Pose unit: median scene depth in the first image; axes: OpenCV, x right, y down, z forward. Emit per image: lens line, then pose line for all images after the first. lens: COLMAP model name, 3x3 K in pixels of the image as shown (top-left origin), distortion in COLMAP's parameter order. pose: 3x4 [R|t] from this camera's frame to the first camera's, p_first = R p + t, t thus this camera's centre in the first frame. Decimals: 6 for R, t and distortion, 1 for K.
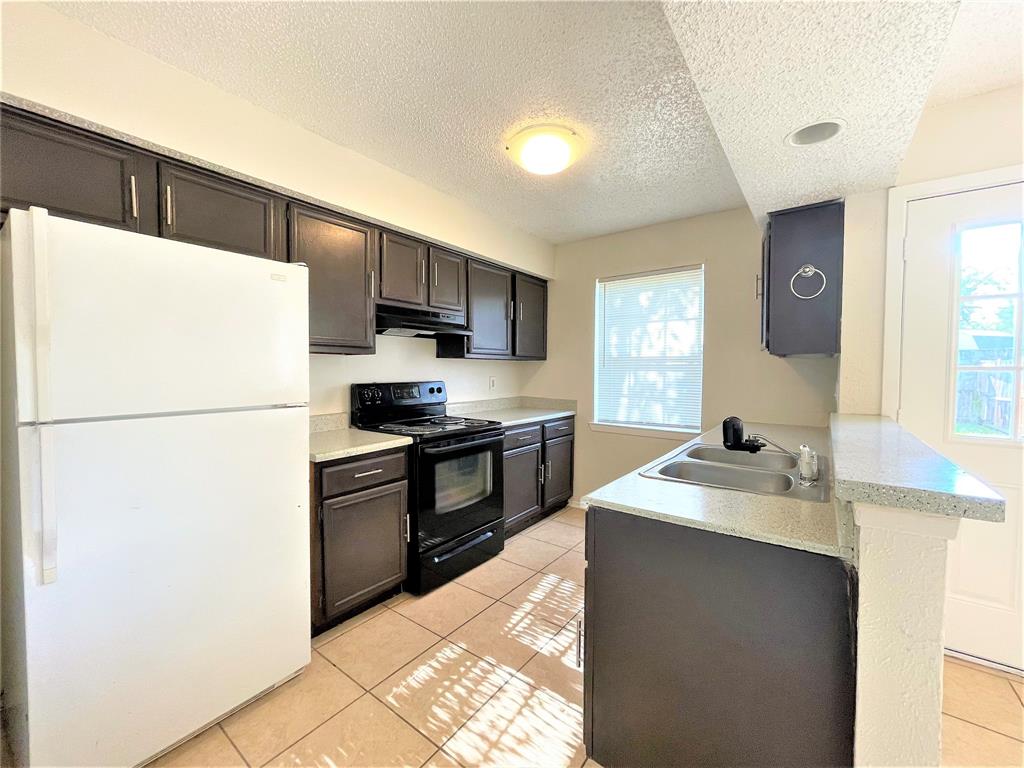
lens RADIAL K [[413.0, 0, 507.9], [0, 413.0, 383.4], [0, 0, 1]] dist [0.001897, -0.000134]
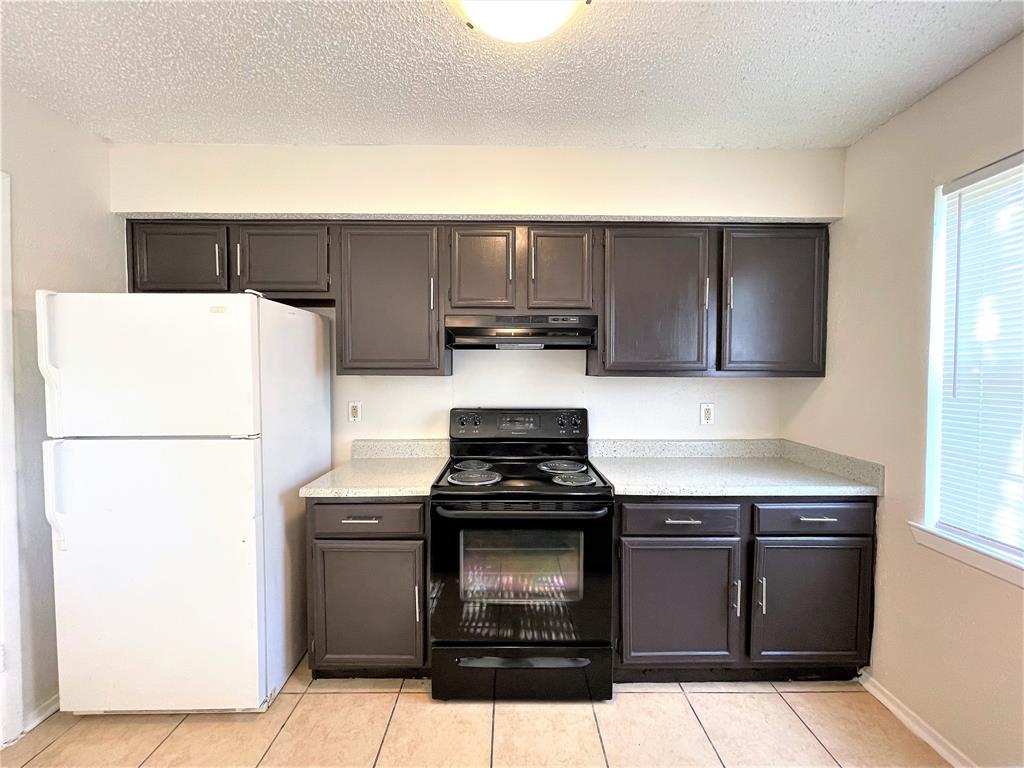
lens RADIAL K [[413.0, 0, 507.9], [0, 413.0, 383.4], [0, 0, 1]] dist [0.001897, -0.000134]
pose [[0.612425, 0.023084, -0.790192, 0.307379], [-0.029089, 0.999555, 0.006655, -0.047416], [0.789994, 0.018910, 0.612824, 0.432362]]
